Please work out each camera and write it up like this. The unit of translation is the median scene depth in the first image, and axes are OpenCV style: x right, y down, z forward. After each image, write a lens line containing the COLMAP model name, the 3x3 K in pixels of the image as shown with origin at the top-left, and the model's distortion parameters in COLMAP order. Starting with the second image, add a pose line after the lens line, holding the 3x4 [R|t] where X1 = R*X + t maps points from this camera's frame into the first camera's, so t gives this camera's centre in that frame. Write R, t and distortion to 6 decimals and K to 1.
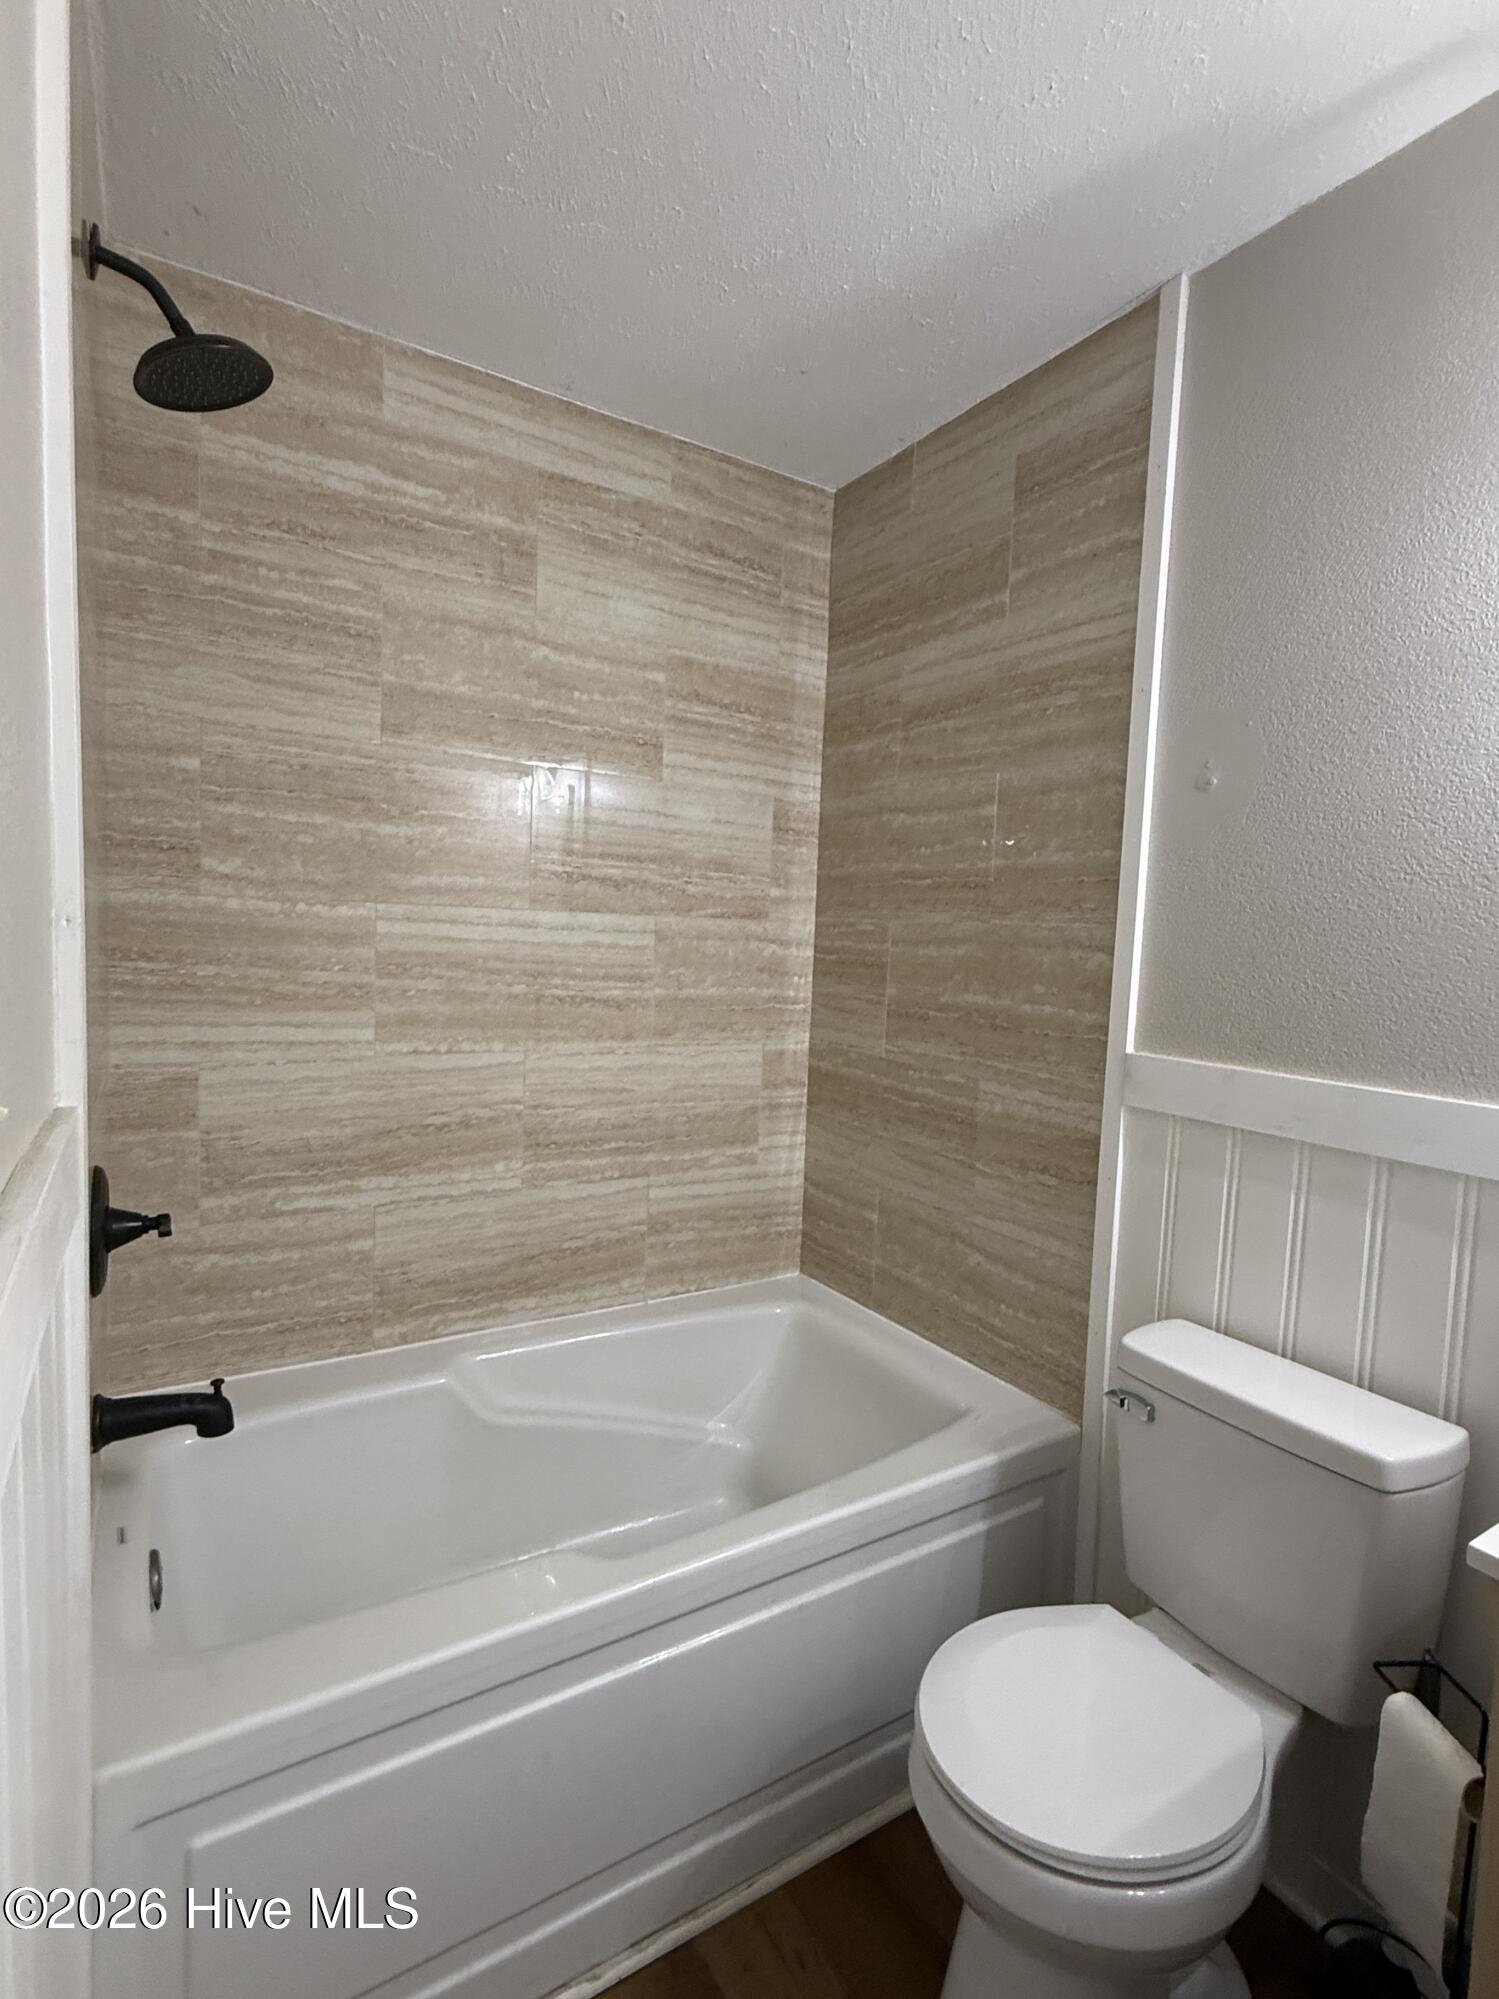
lens RADIAL K [[958.4, 0, 745.3], [0, 958.4, 1005.9], [0, 0, 1]] dist [0.001327, -0.000118]
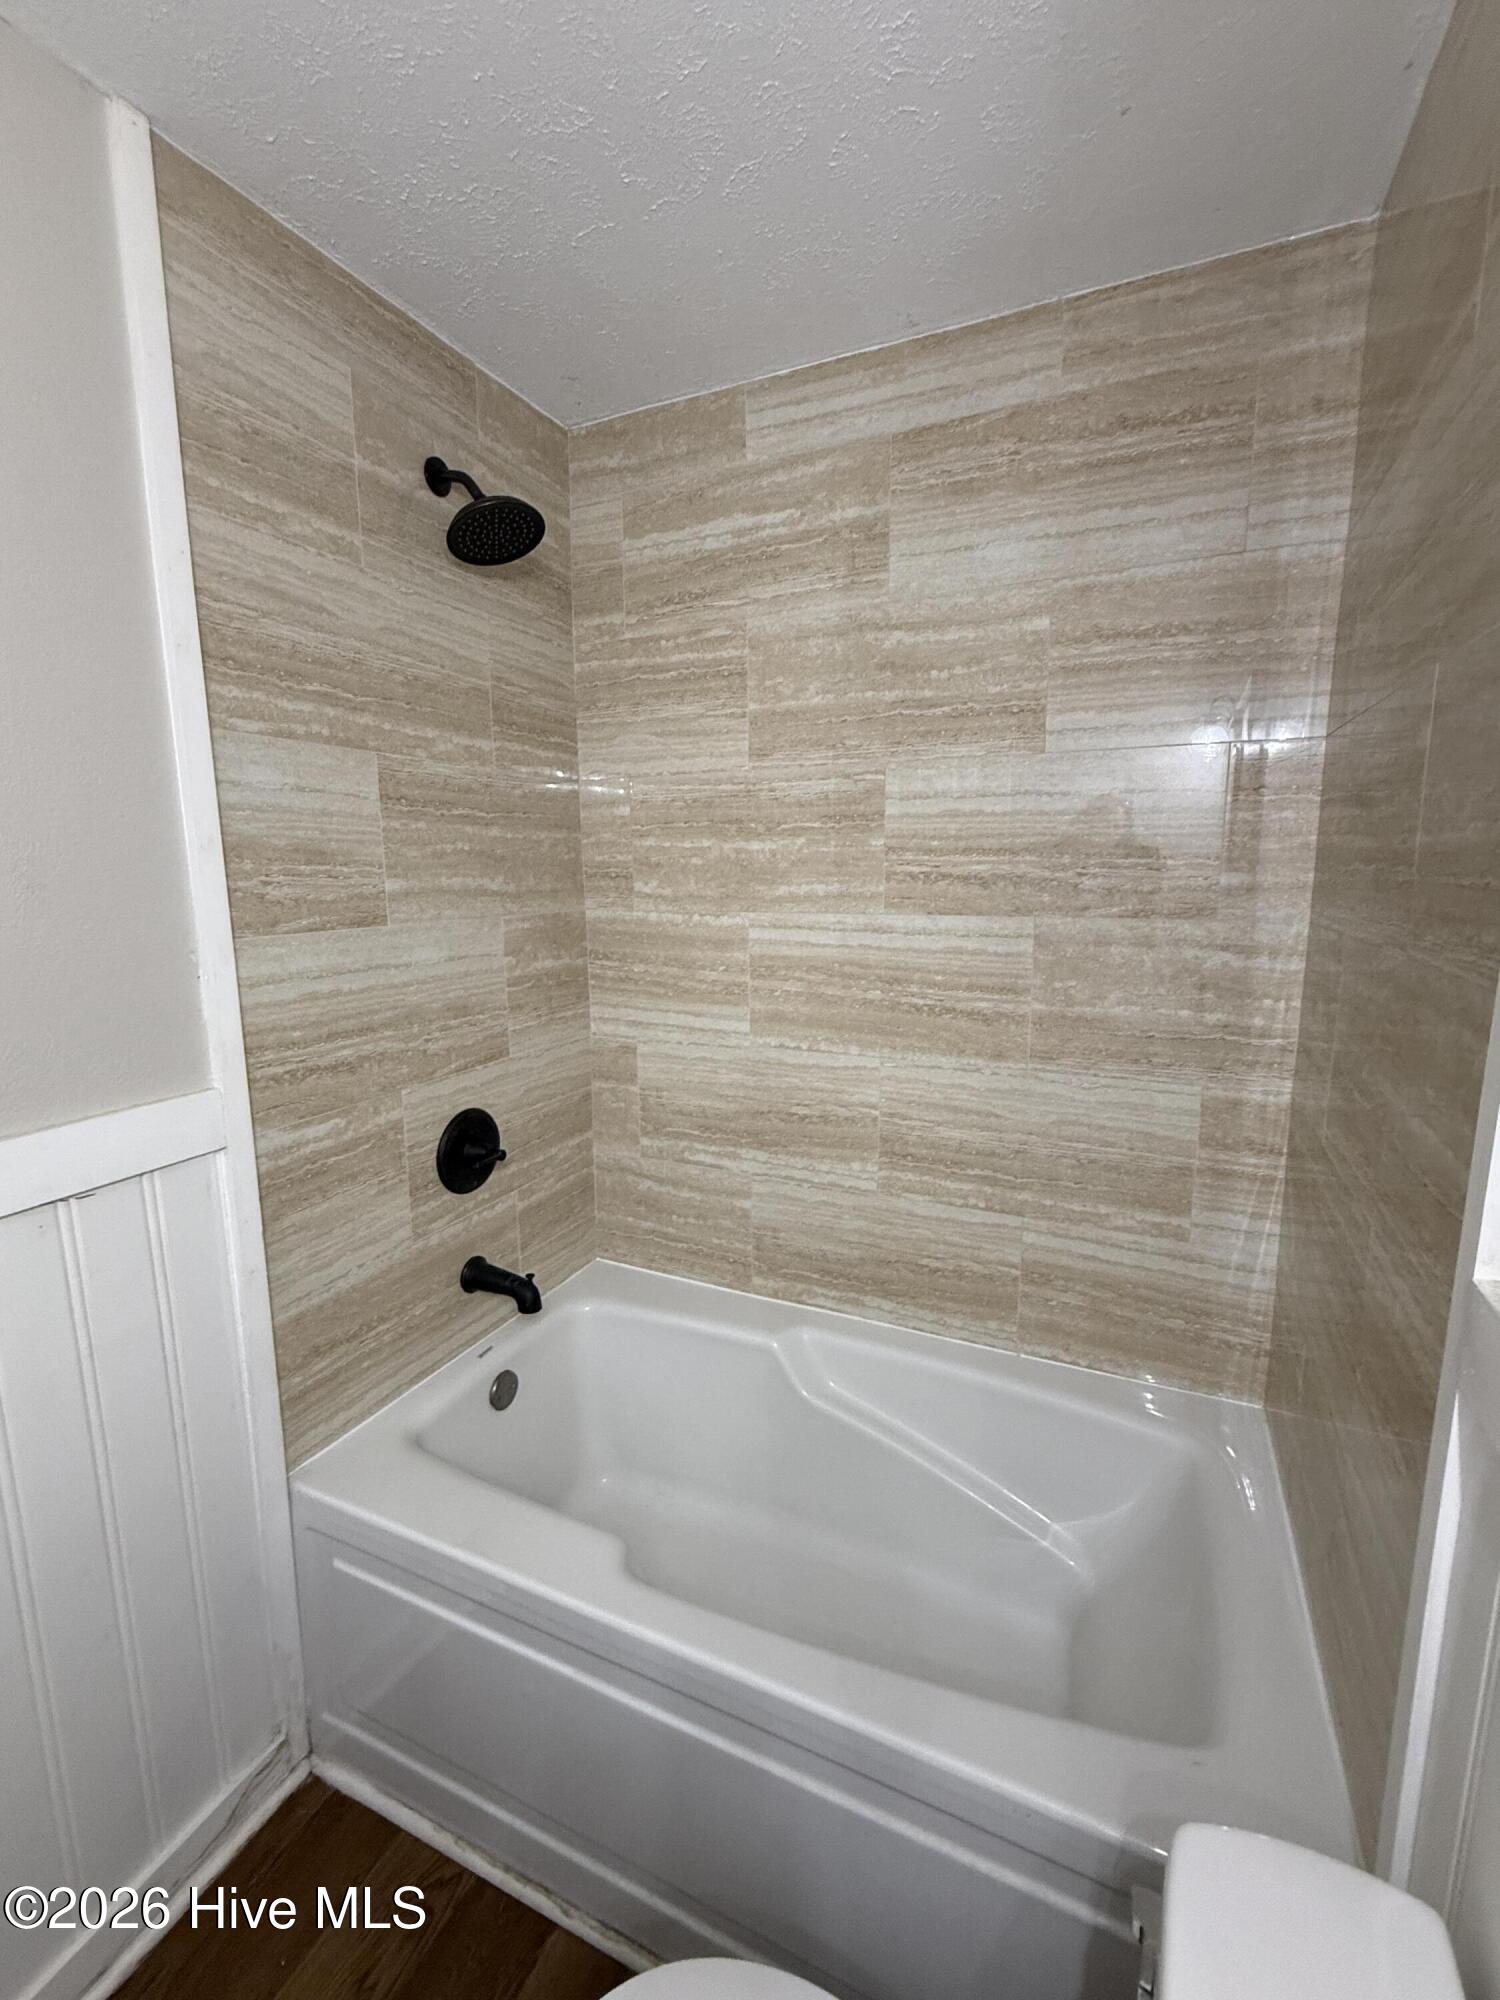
lens RADIAL K [[872.2, 0, 765.5], [0, 872.2, 999.5], [0, 0, 1]] dist [-0.001434, 0.002665]
pose [[0.550474, 0.092982, -0.829658, 0.507953], [-0.028612, 0.995296, 0.092562, -0.105278], [0.834362, -0.027215, 0.550544, 0.468003]]
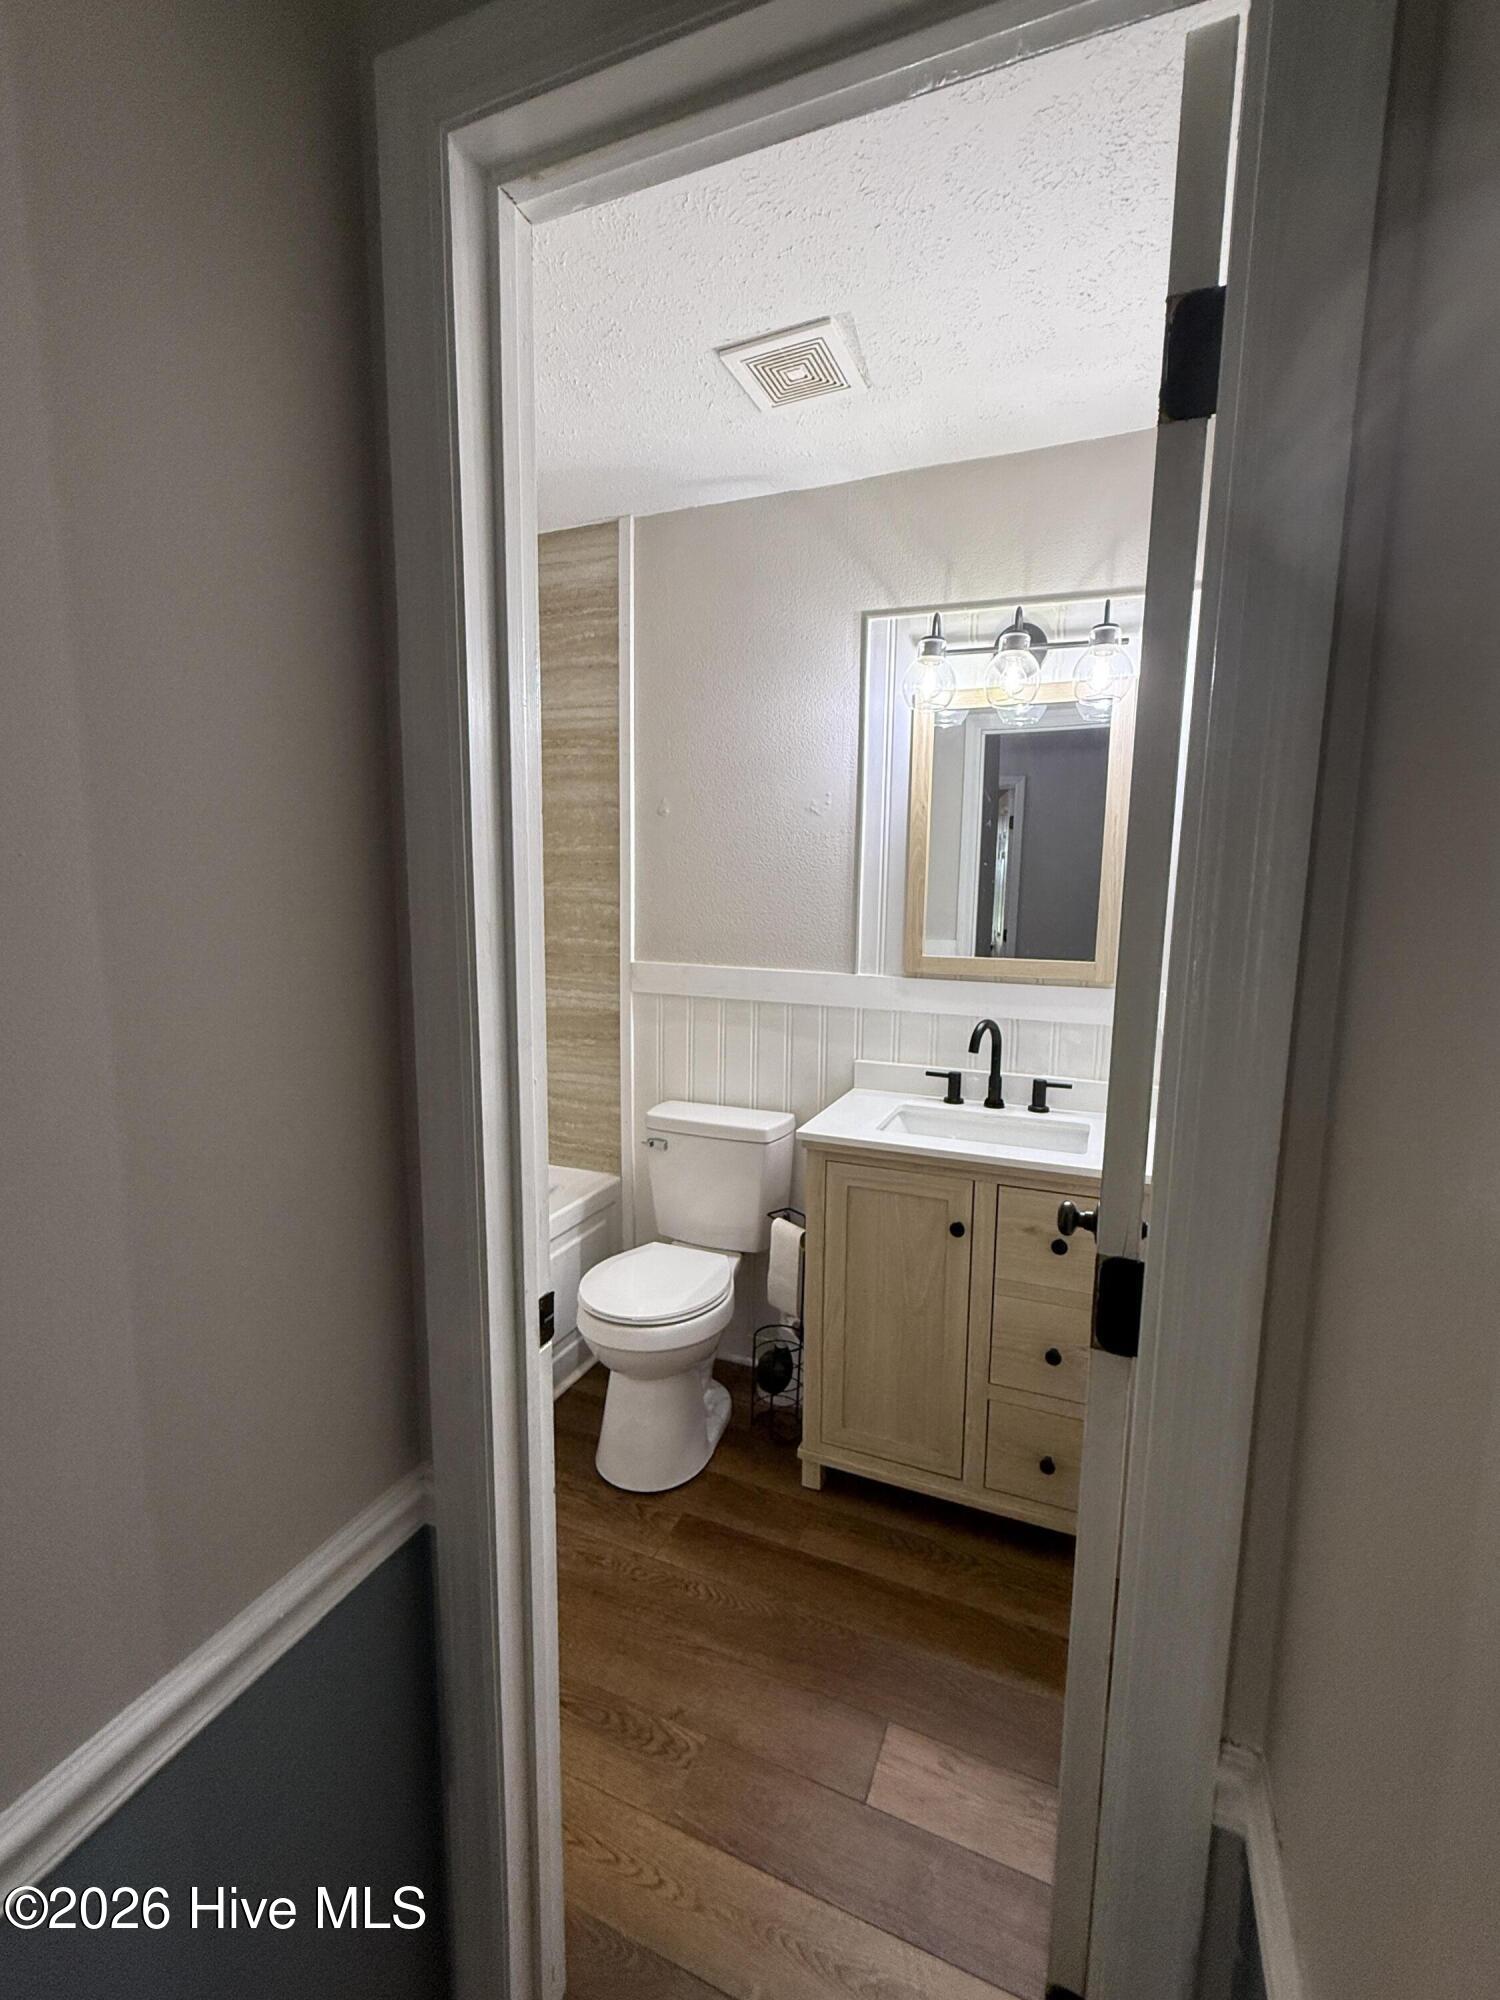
lens RADIAL K [[872.2, 0, 751.0], [0, 872.2, 1008.4], [0, 0, 1]] dist [-0.001434, 0.002665]
pose [[0.815753, -0.106835, 0.568449, -0.322975], [0.058309, 0.992977, 0.102945, -0.018359], [-0.575454, -0.050832, 0.816253, -0.416345]]
